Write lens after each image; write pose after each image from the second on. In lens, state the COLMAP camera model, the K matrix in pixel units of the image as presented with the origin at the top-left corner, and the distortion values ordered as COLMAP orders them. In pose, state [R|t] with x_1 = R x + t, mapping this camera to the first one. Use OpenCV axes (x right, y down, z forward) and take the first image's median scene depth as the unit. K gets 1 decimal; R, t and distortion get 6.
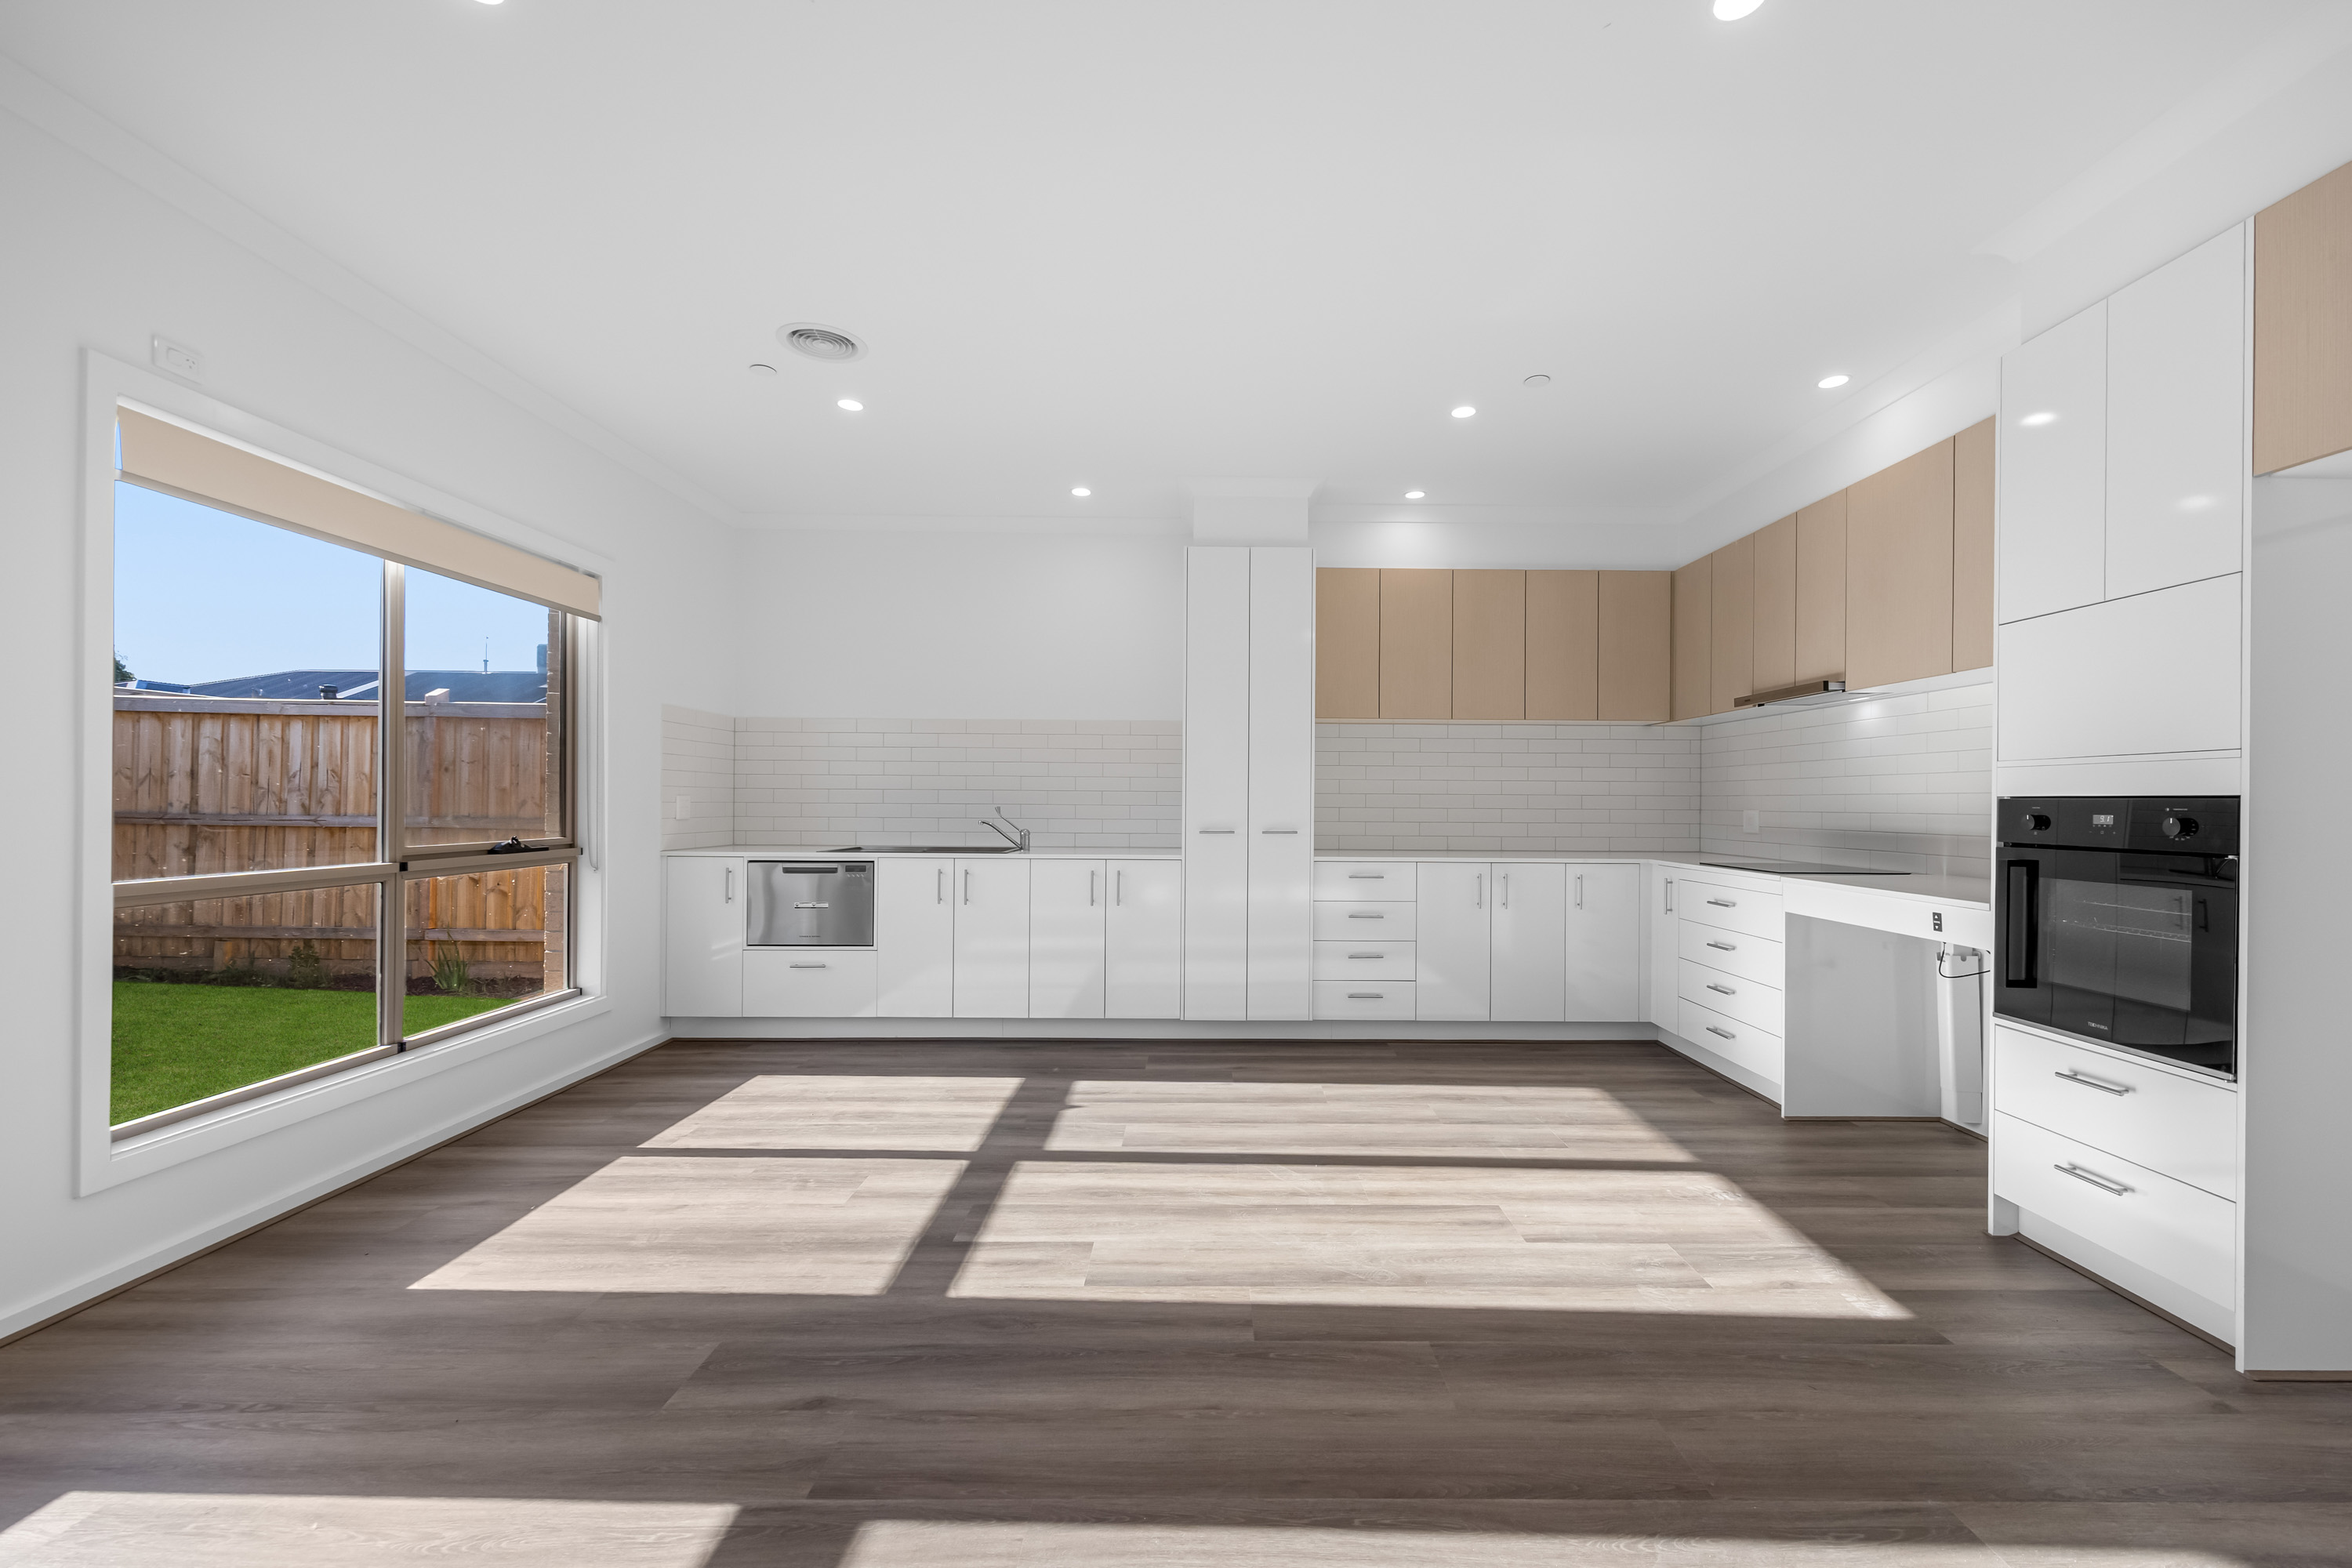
lens RADIAL K [[959.7, 0, 1189.2], [0, 959.7, 795.7], [0, 0, 1]] dist [-0.000612, -0.000399]
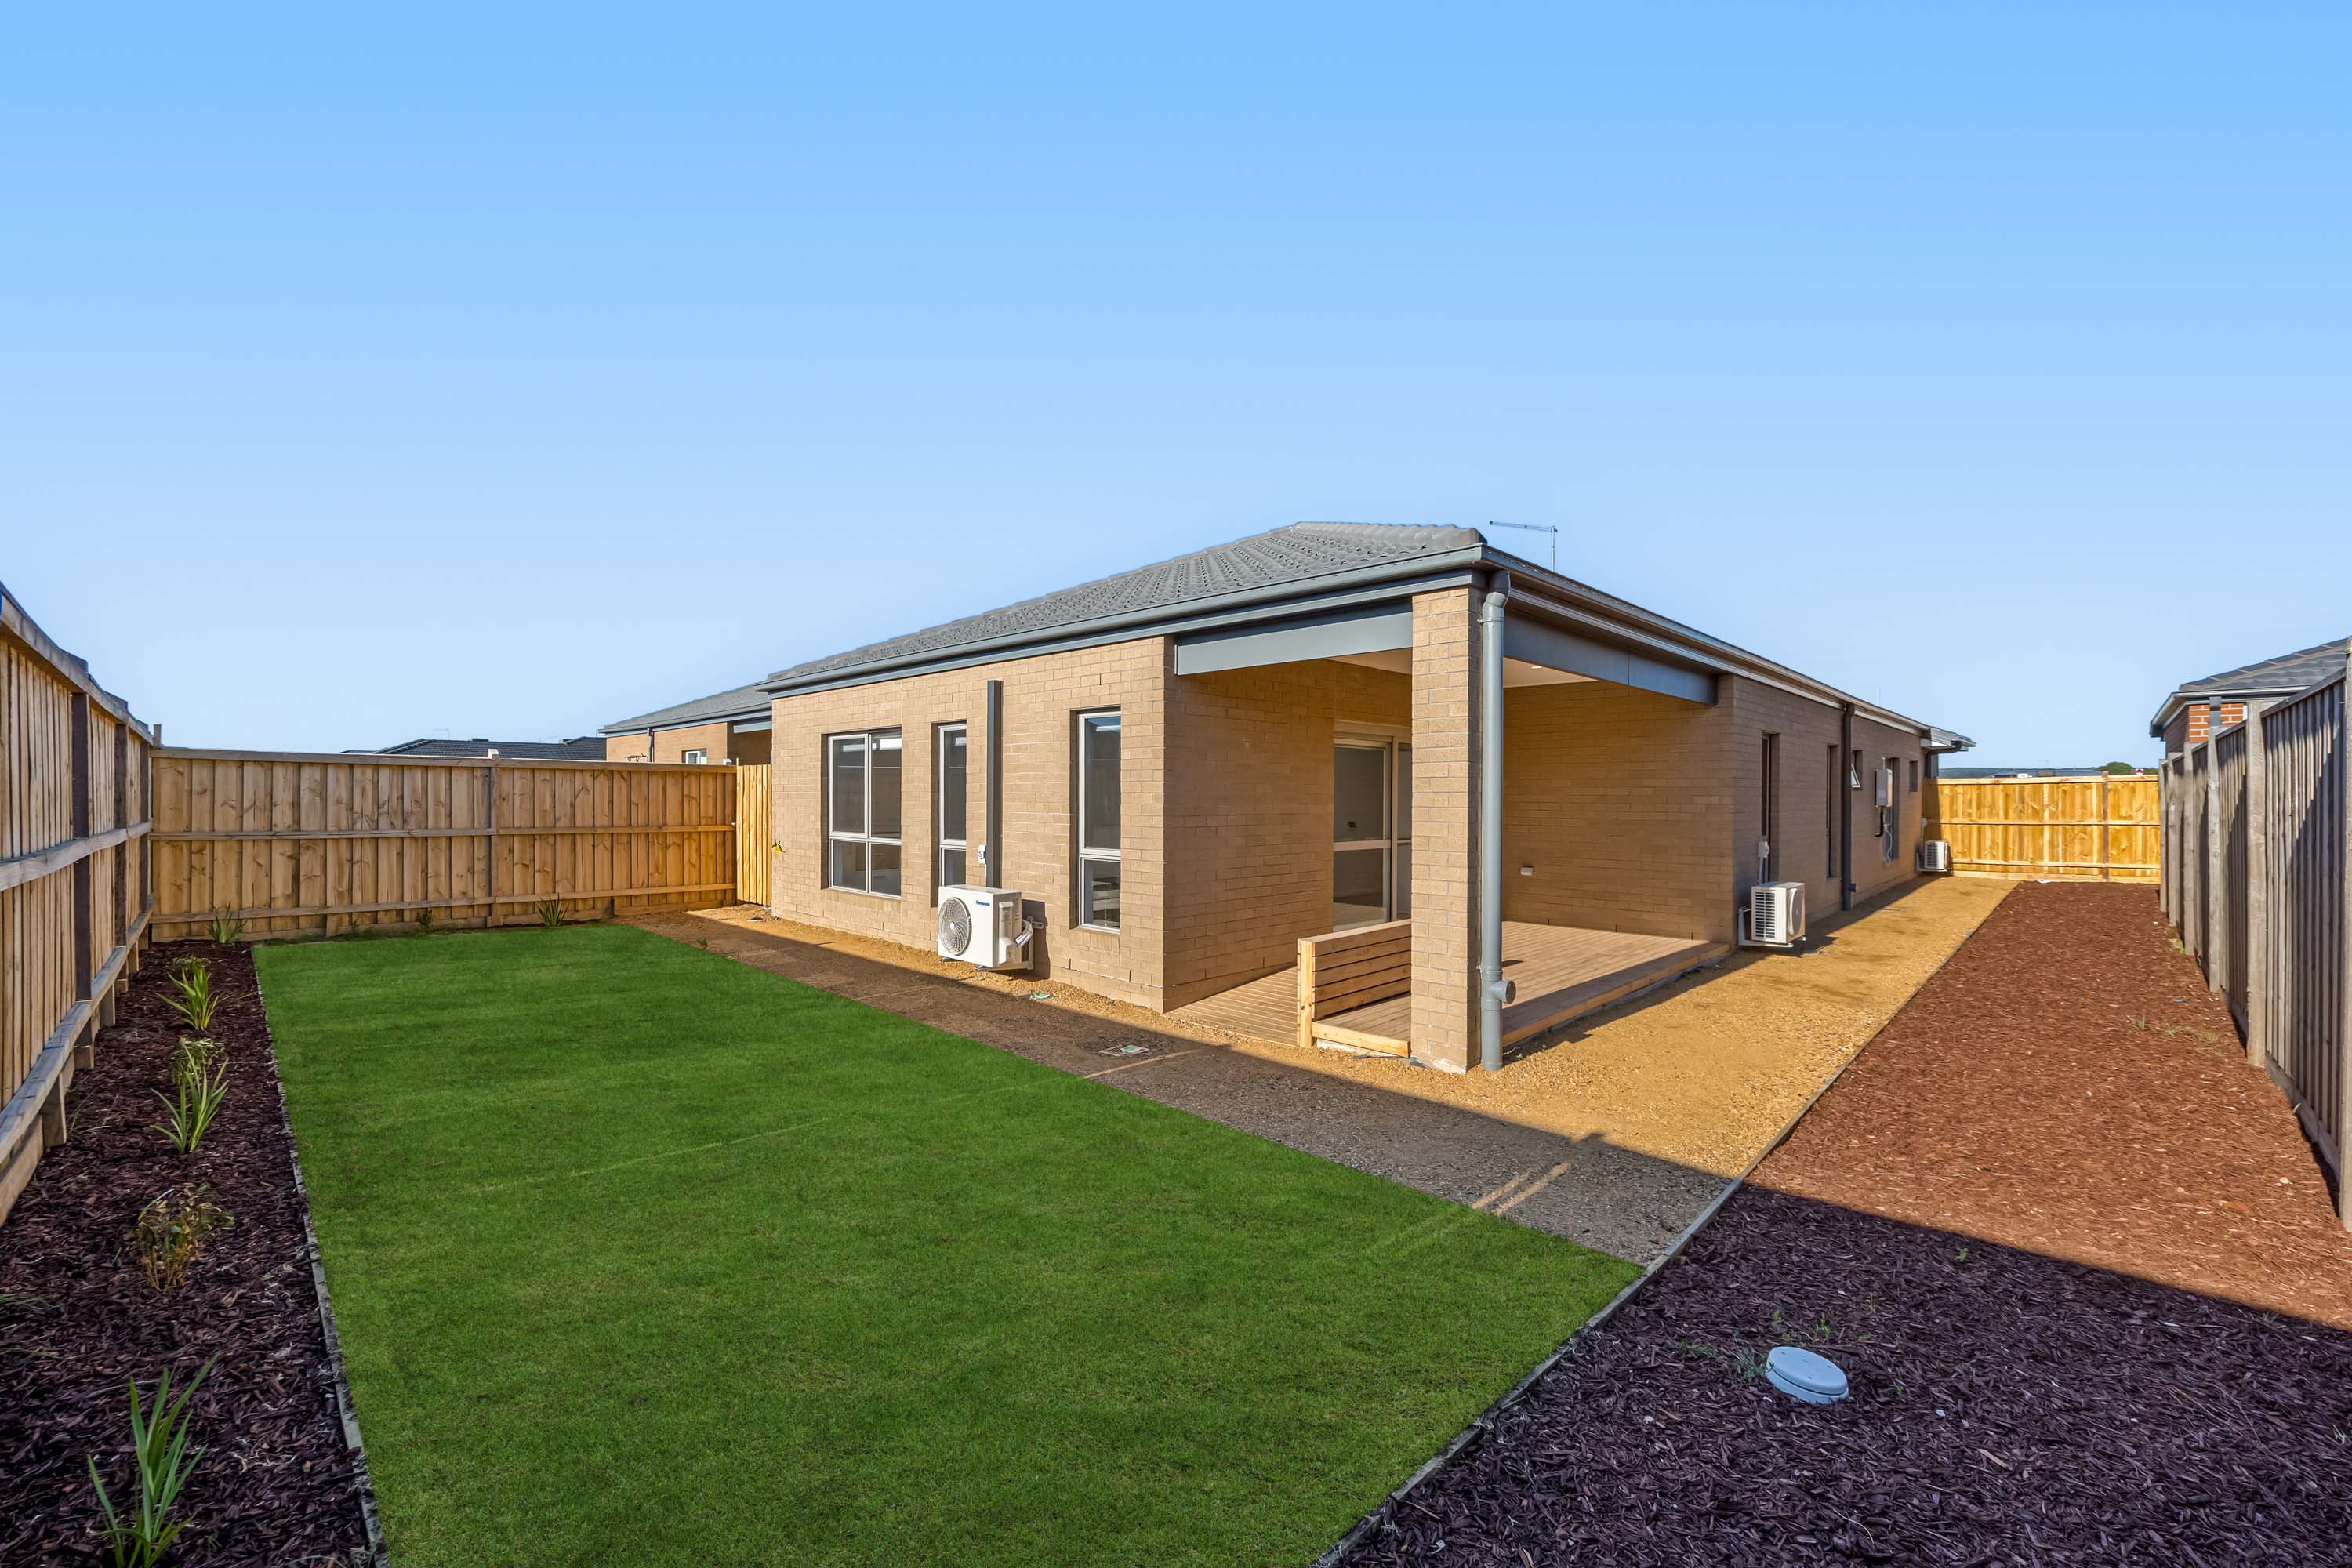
lens RADIAL K [[959.7, 0, 1174.0], [0, 959.7, 794.1], [0, 0, 1]] dist [-0.000612, -0.000399]
pose [[0.696531, -0.006203, 0.717500, -1.414288], [0.006409, 0.999977, 0.002424, -0.040521], [-0.717498, 0.002910, 0.696554, -1.203757]]
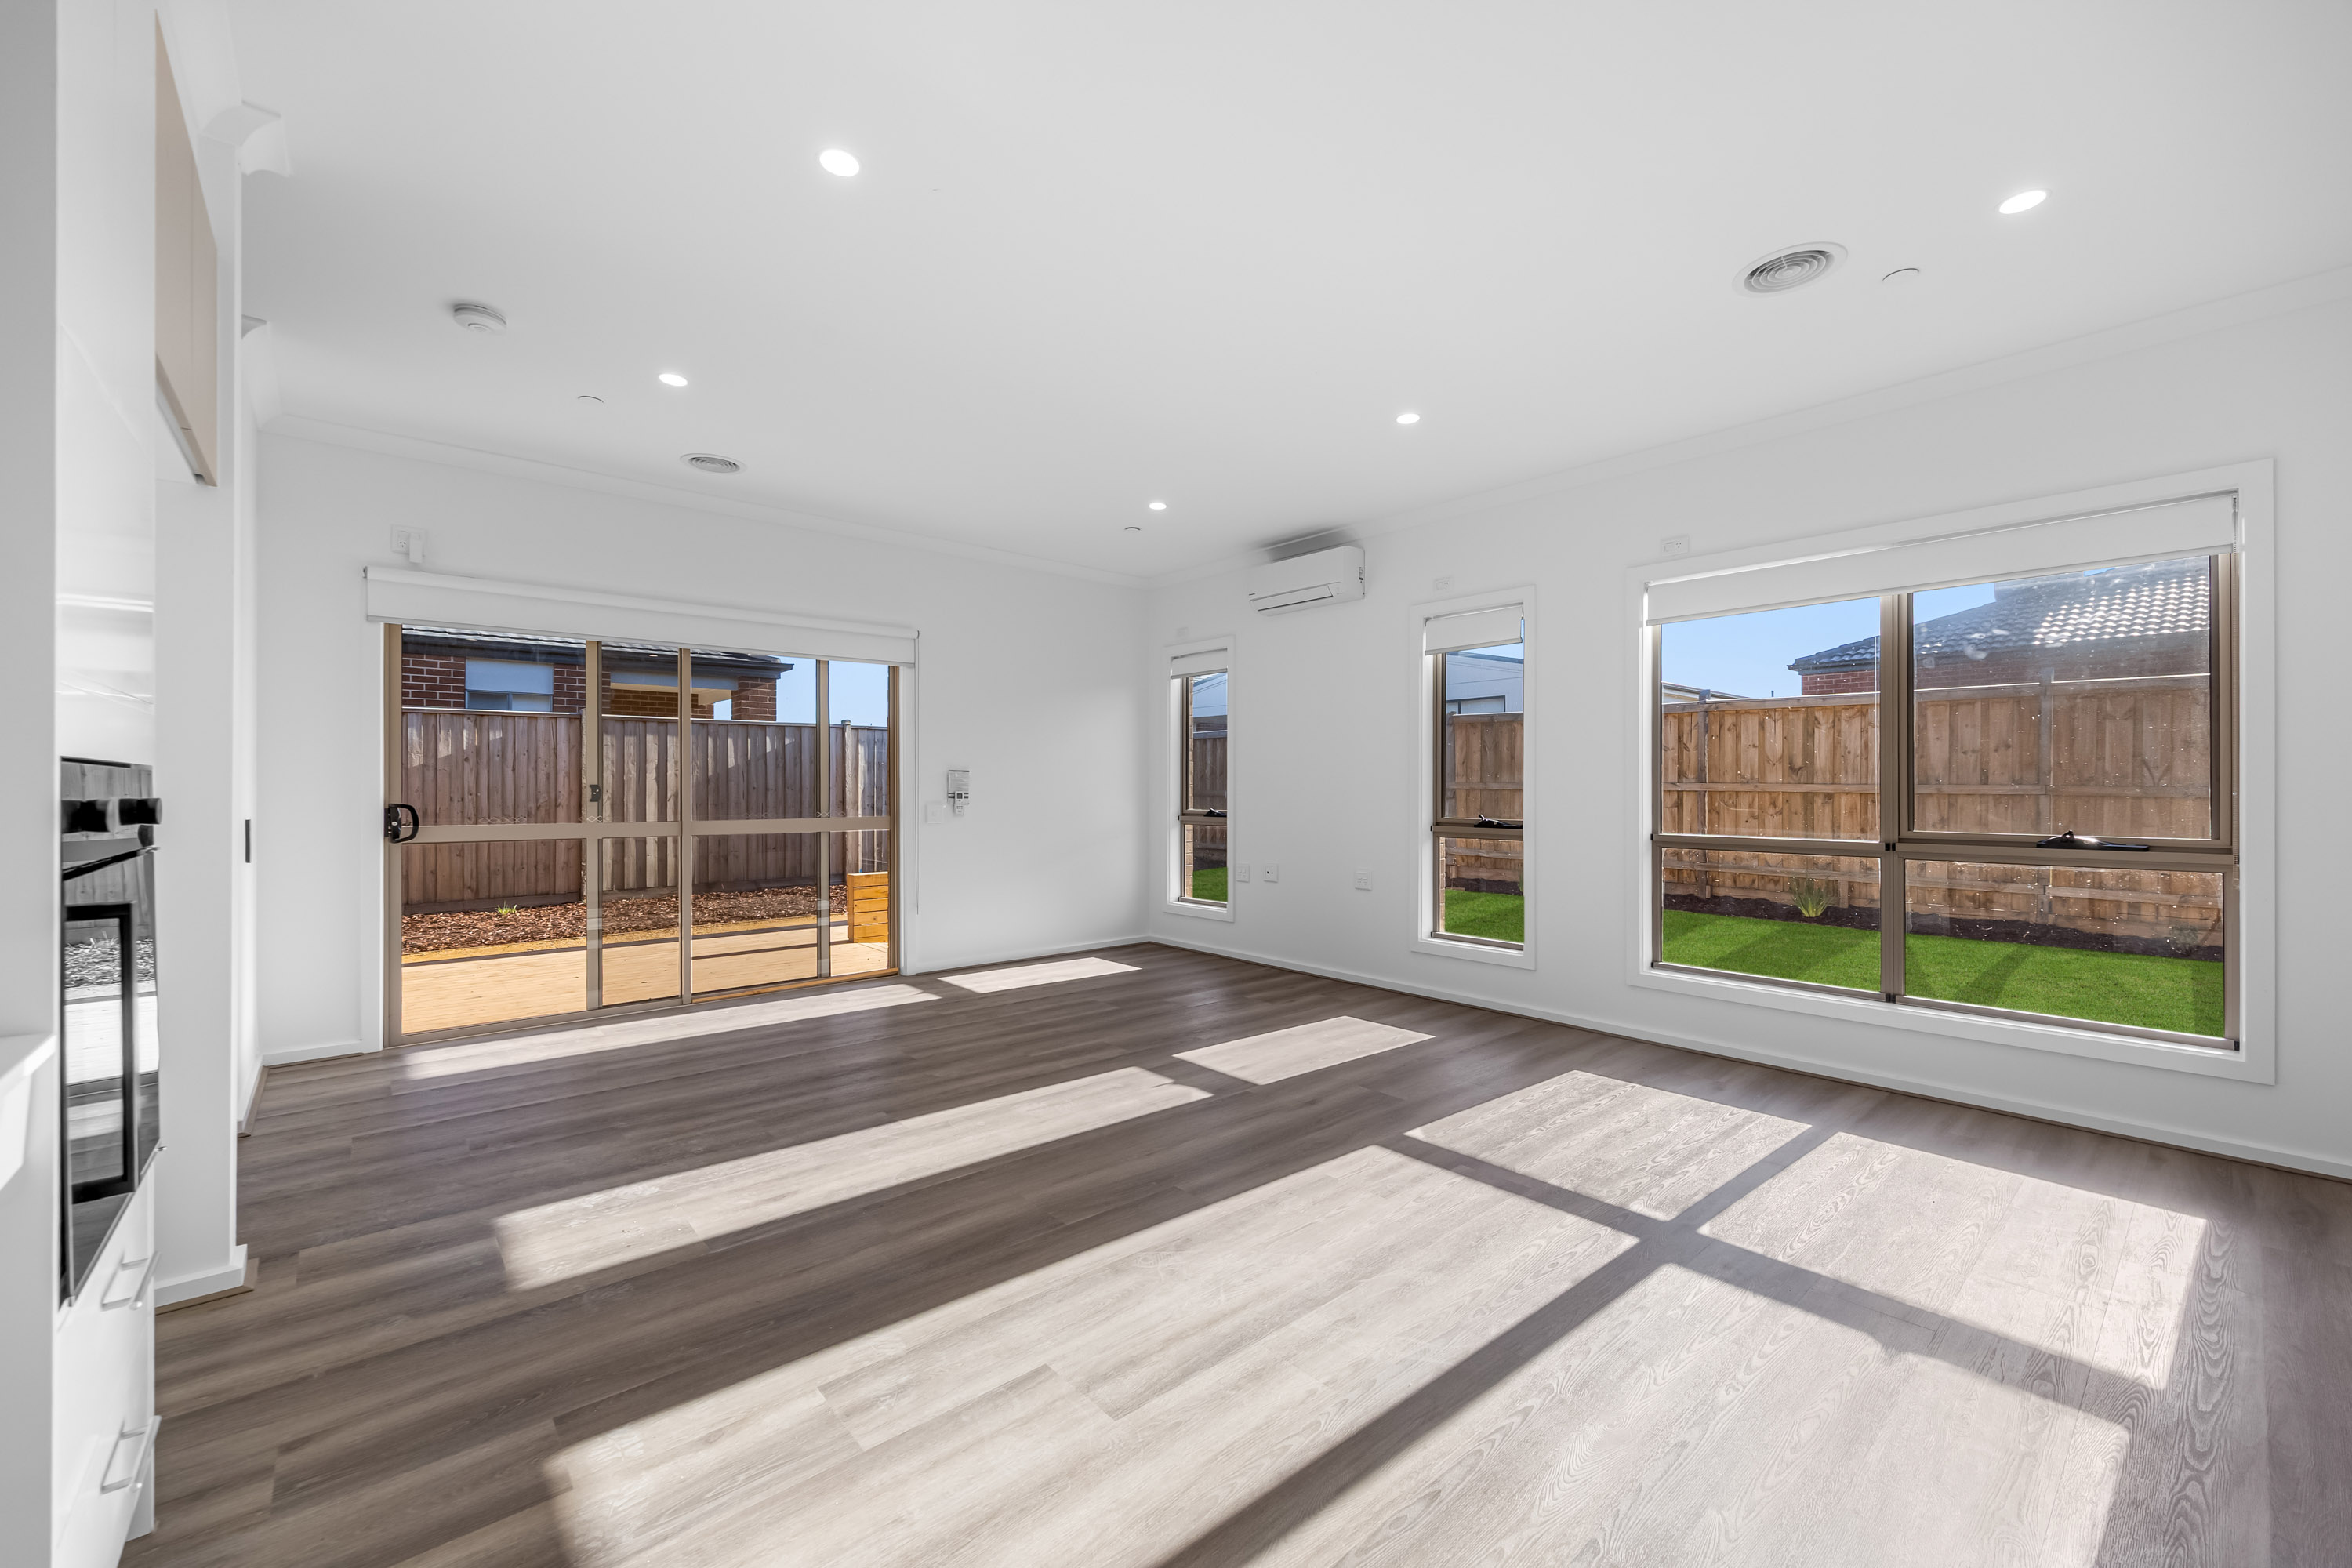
lens RADIAL K [[959.7, 0, 1186.8], [0, 959.7, 784.7], [0, 0, 1]] dist [-0.000612, -0.000399]
pose [[-0.748076, -0.008509, -0.663558, 0.611976], [-0.002176, 0.999944, -0.010369, 0.012092], [0.663609, -0.006313, -0.748053, 1.299125]]
